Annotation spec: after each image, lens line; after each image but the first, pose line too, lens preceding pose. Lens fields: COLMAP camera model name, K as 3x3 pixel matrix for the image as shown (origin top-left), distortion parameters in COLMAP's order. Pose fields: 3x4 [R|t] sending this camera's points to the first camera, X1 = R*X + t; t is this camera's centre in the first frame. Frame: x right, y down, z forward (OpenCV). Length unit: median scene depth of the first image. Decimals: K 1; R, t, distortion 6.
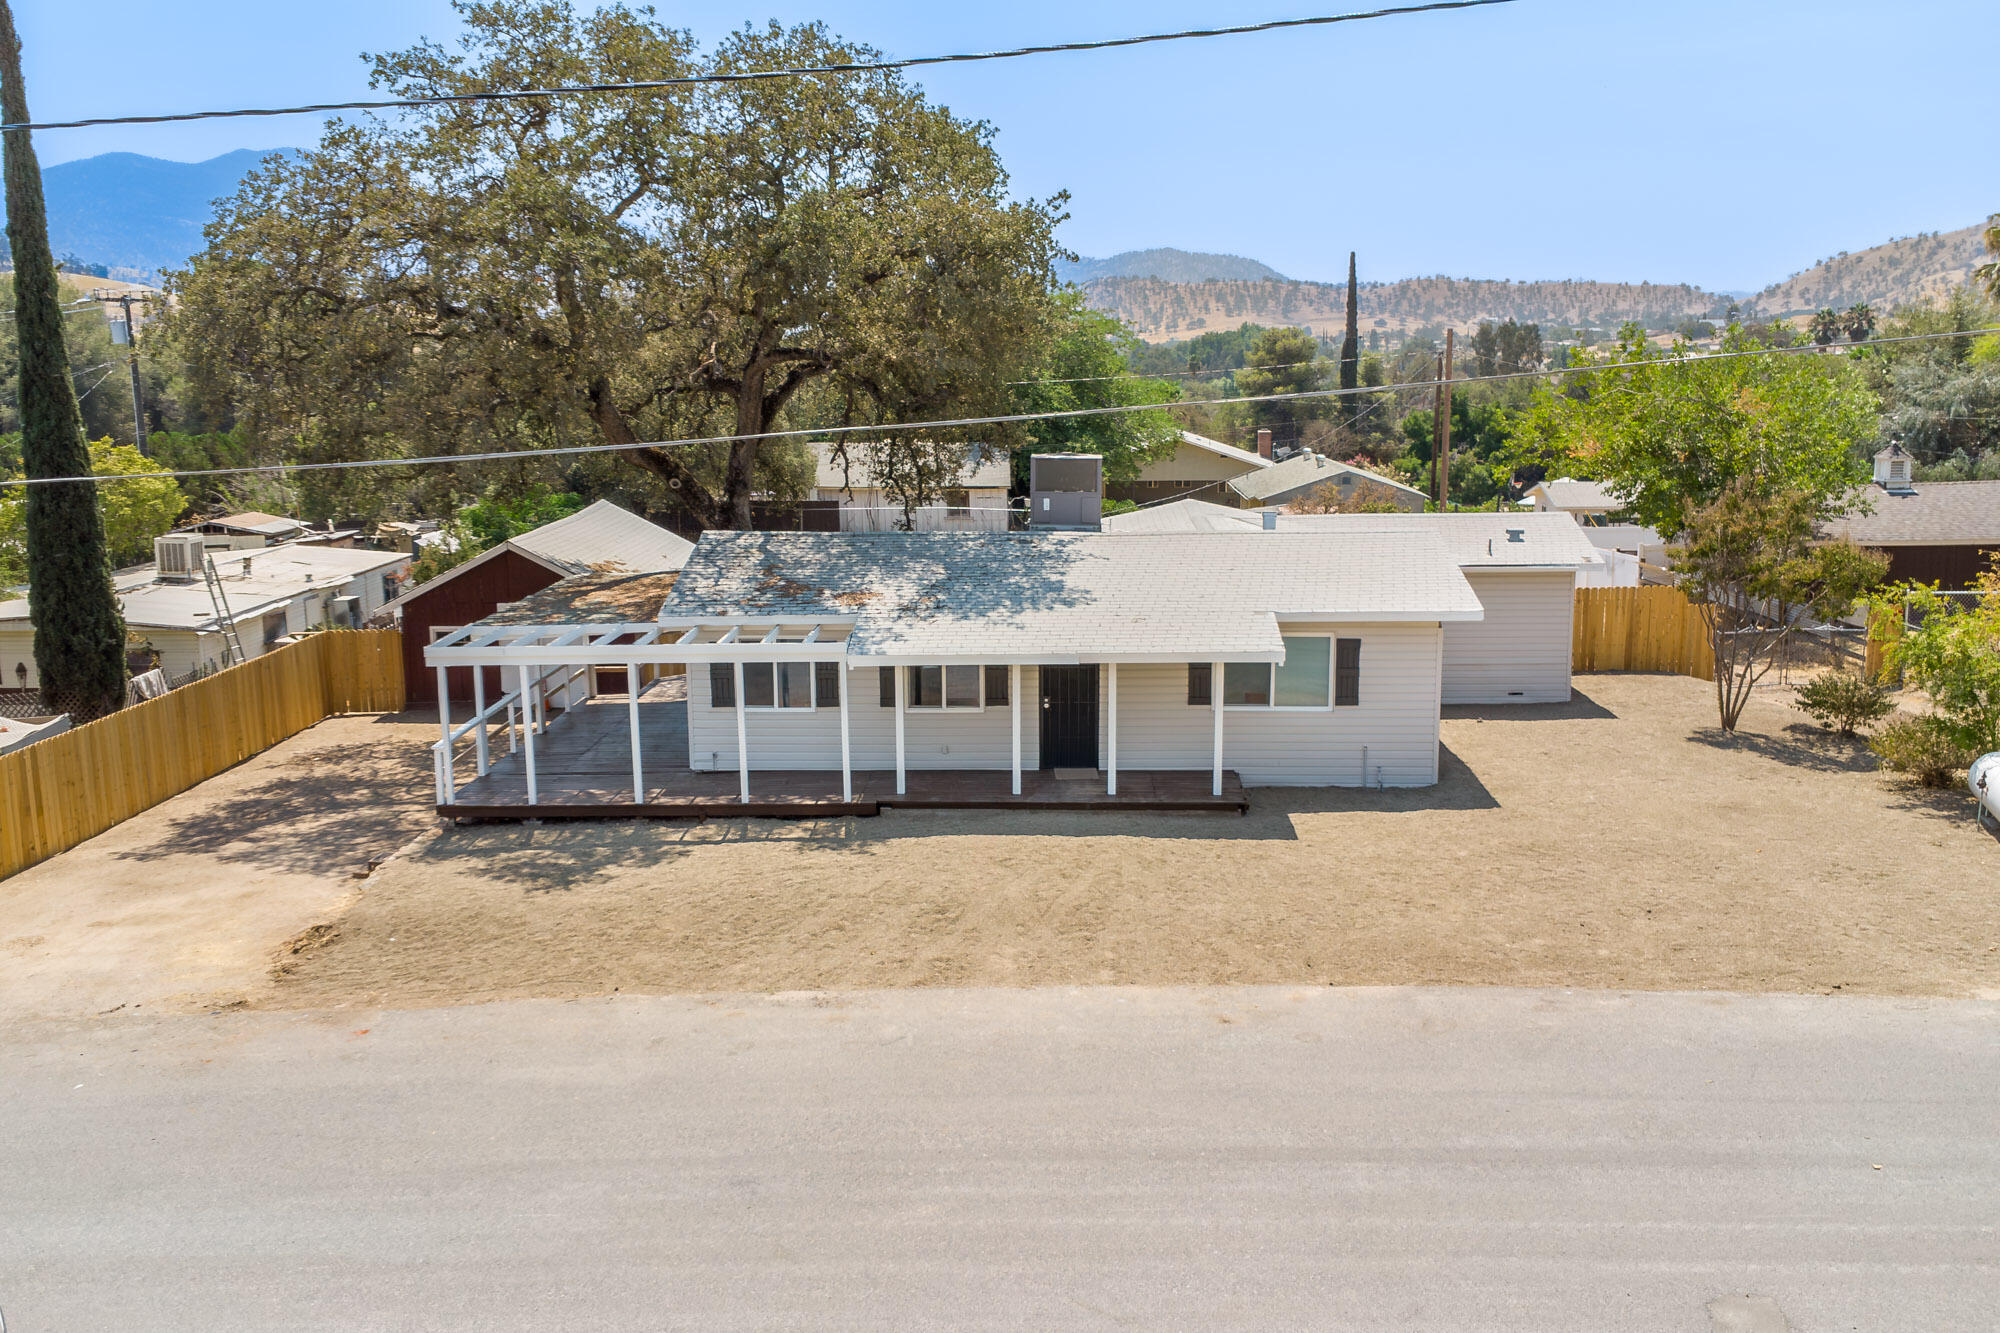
lens RADIAL K [[1732.8, 0, 1000.0], [0, 1732.8, 666.5], [0, 0, 1]] dist [0.018457, 0.008425]
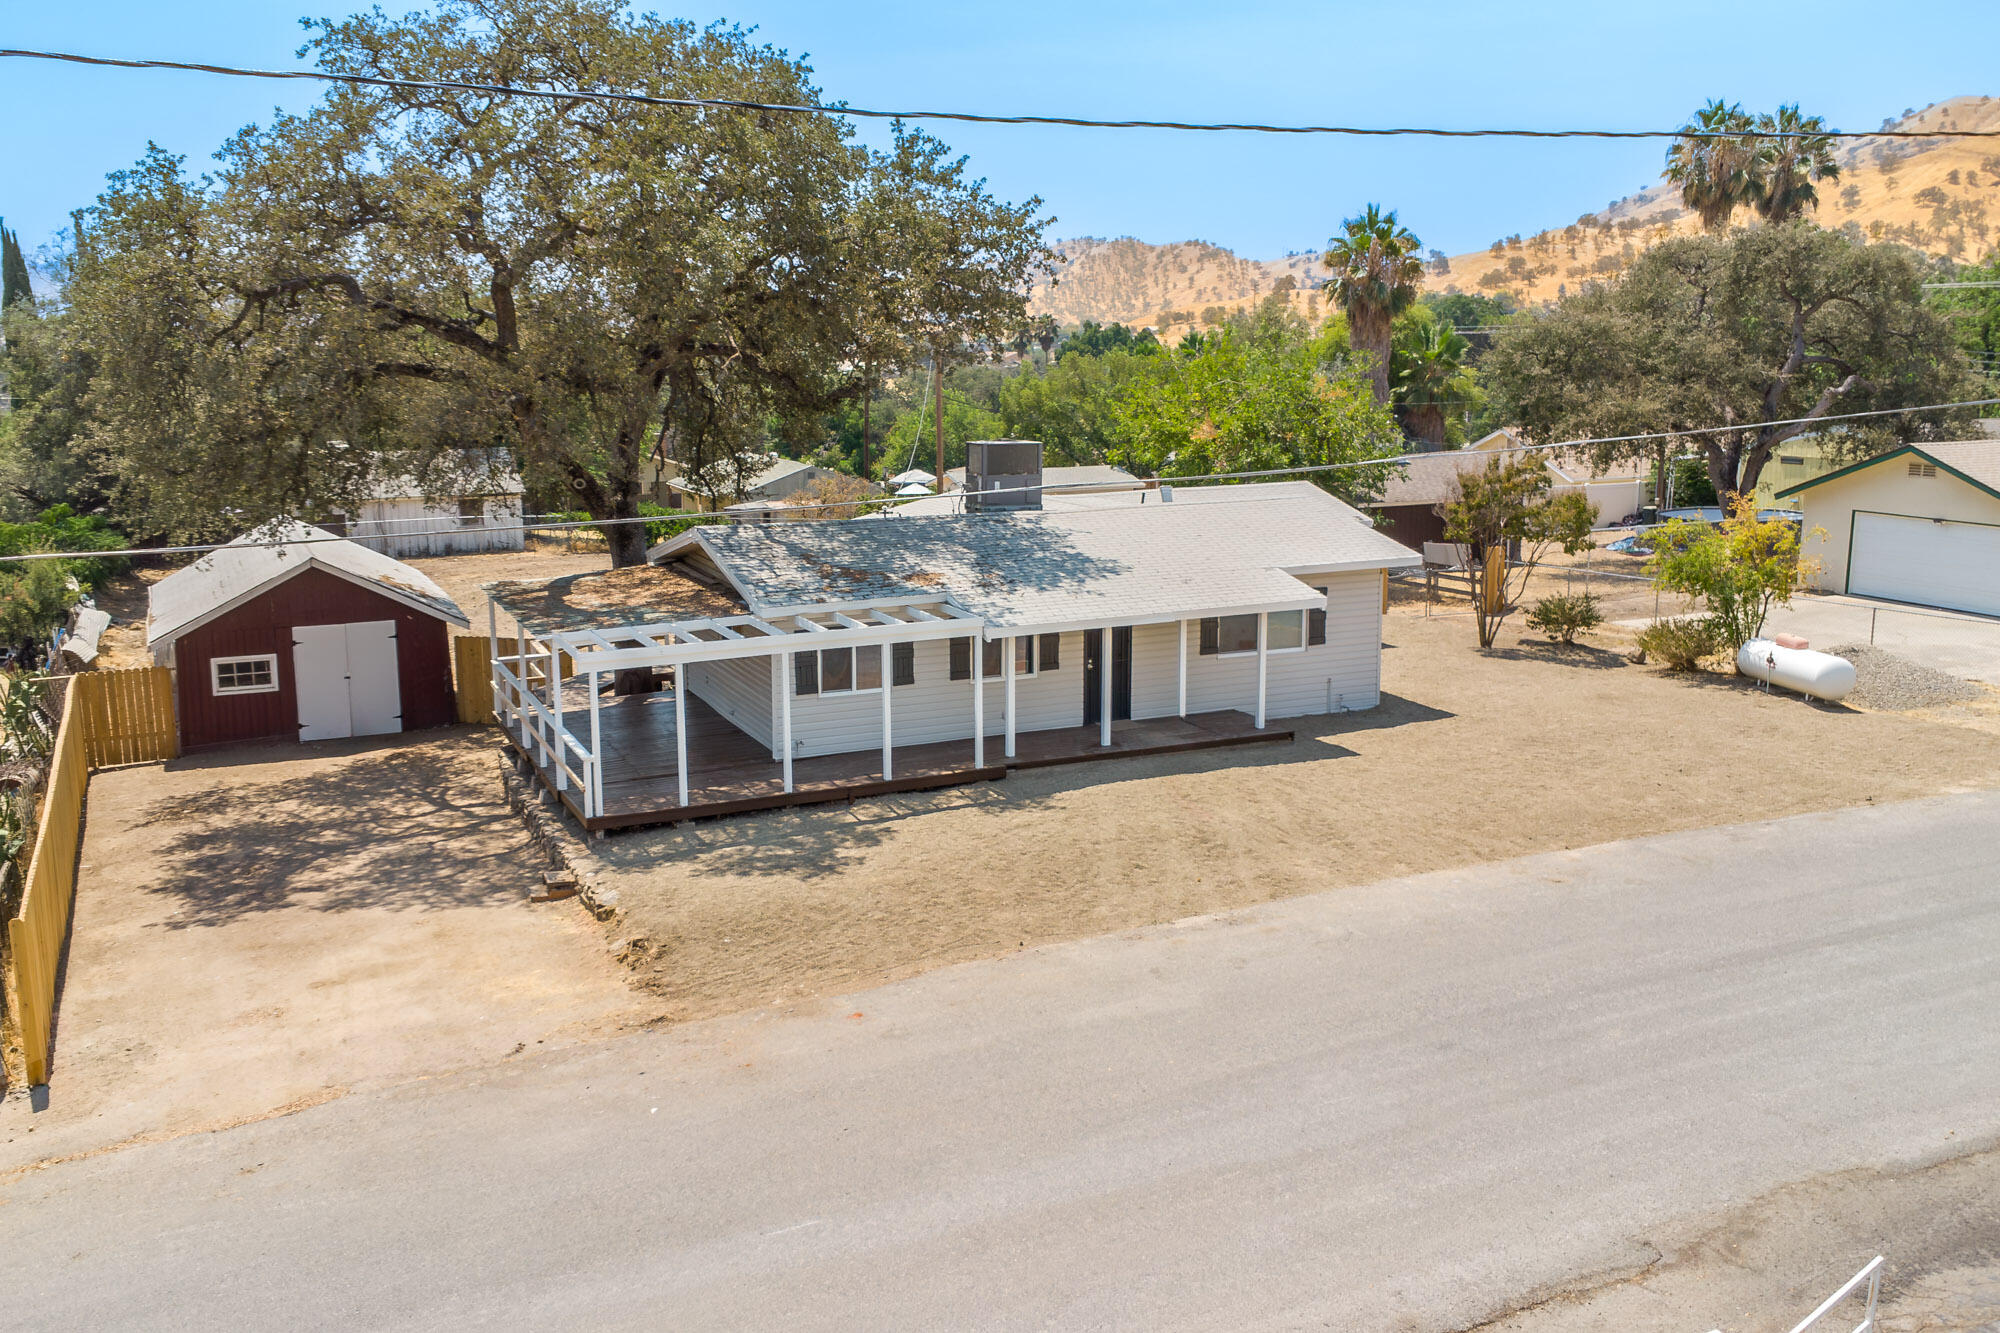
lens RADIAL K [[1731.5, 0, 938.6], [0, 1731.5, 670.8], [0, 0, 1]] dist [0.006681, 0.015130]
pose [[0.900382, -0.082494, 0.427209, -0.584696], [0.083474, 0.996374, 0.016472, -0.000749], [-0.427018, 0.020830, 0.904003, 0.056211]]
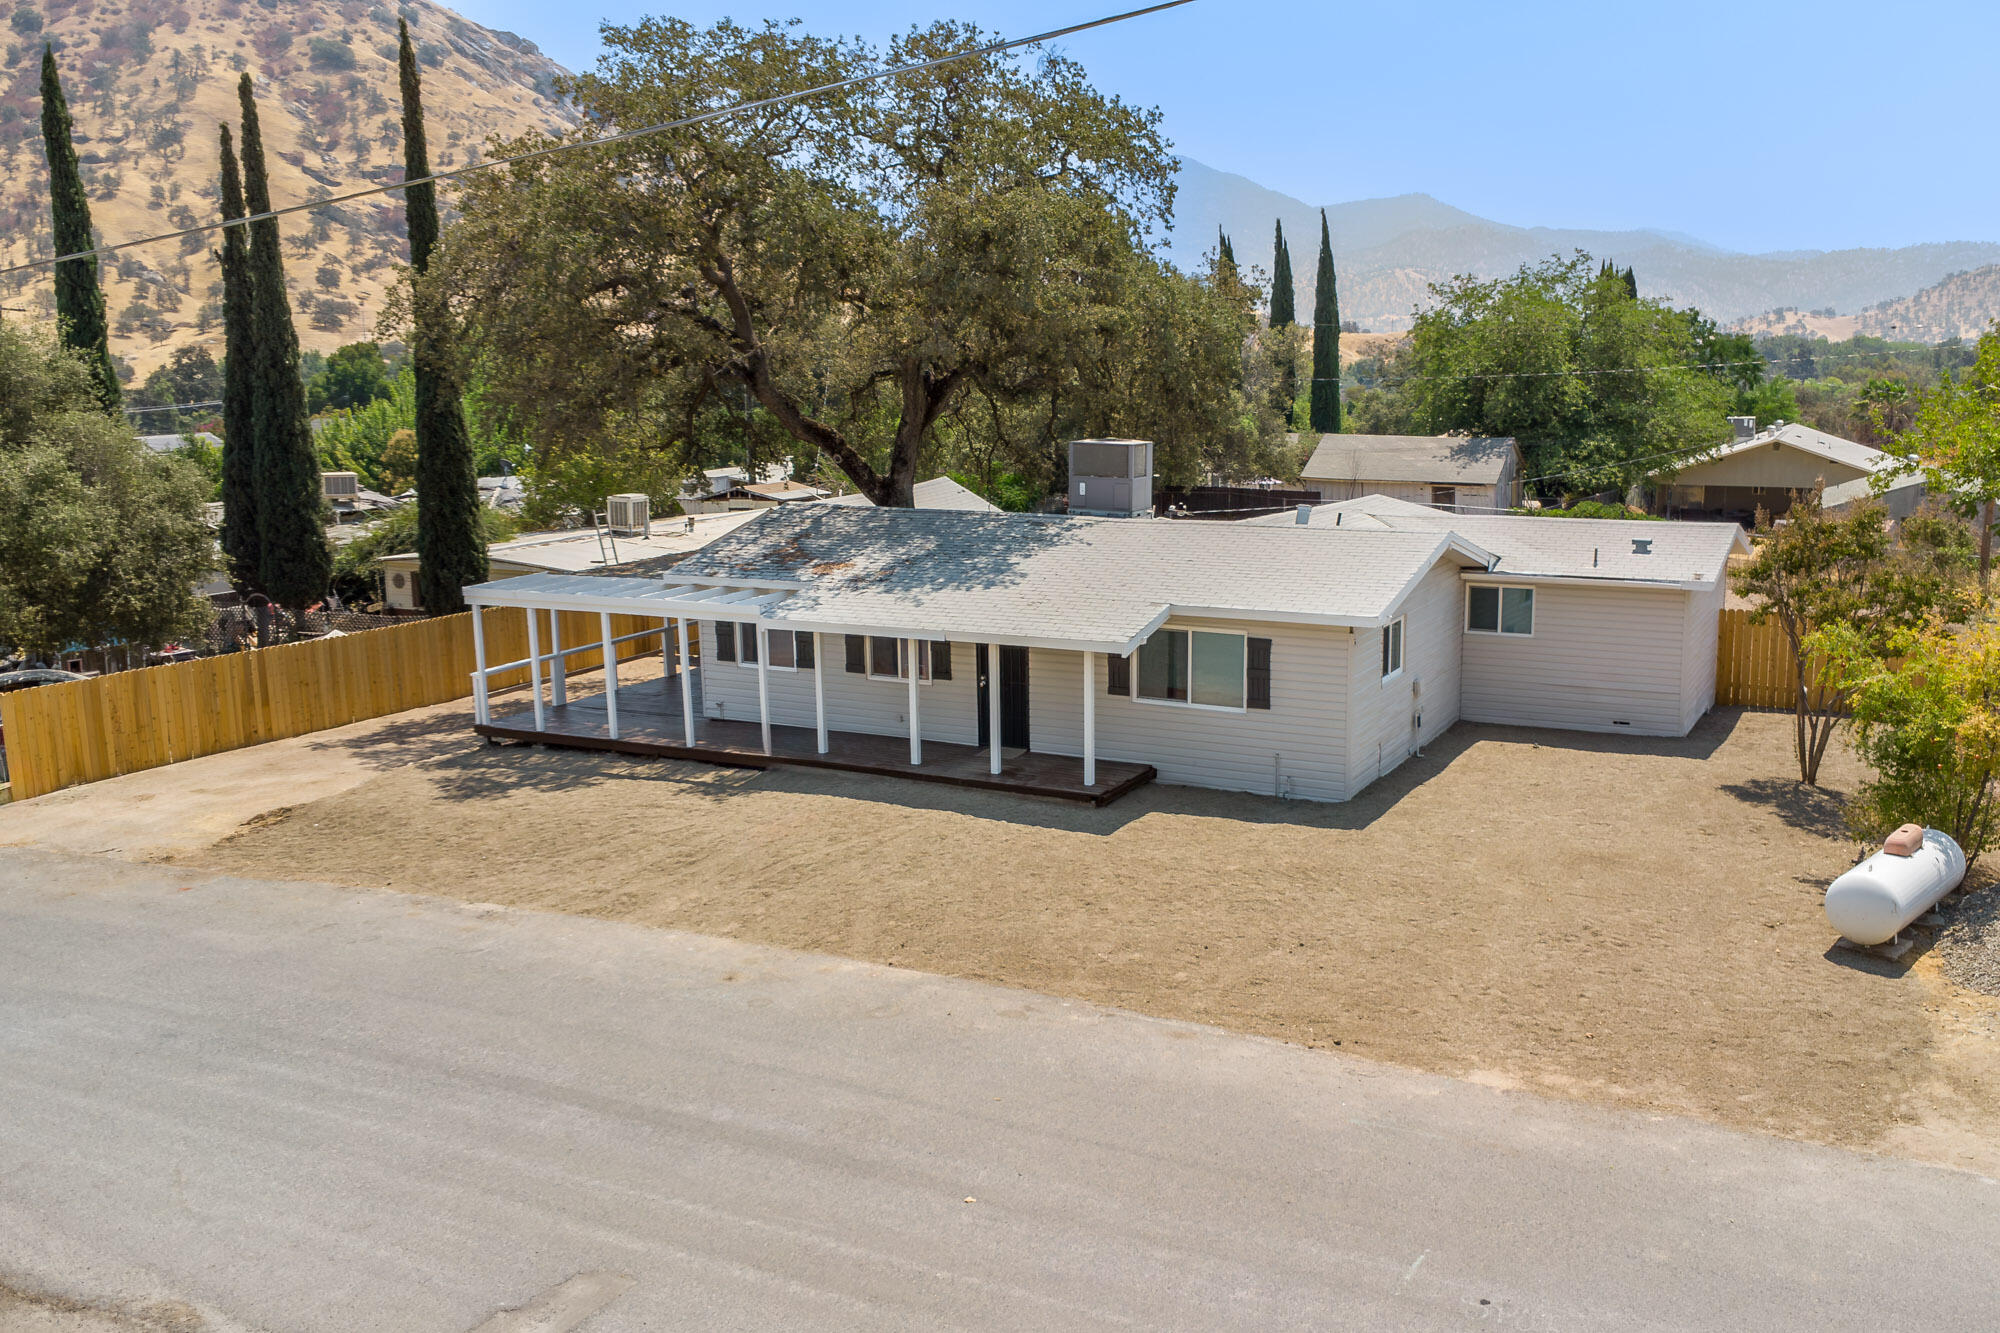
lens RADIAL K [[1739.6, 0, 1109.5], [0, 1739.6, 668.2], [0, 0, 1]] dist [0.074625, -0.113026]
pose [[0.915607, 0.078057, -0.394425, 0.551108], [-0.077372, 0.996846, 0.017665, -0.011224], [0.394560, 0.014343, 0.918758, 0.099613]]
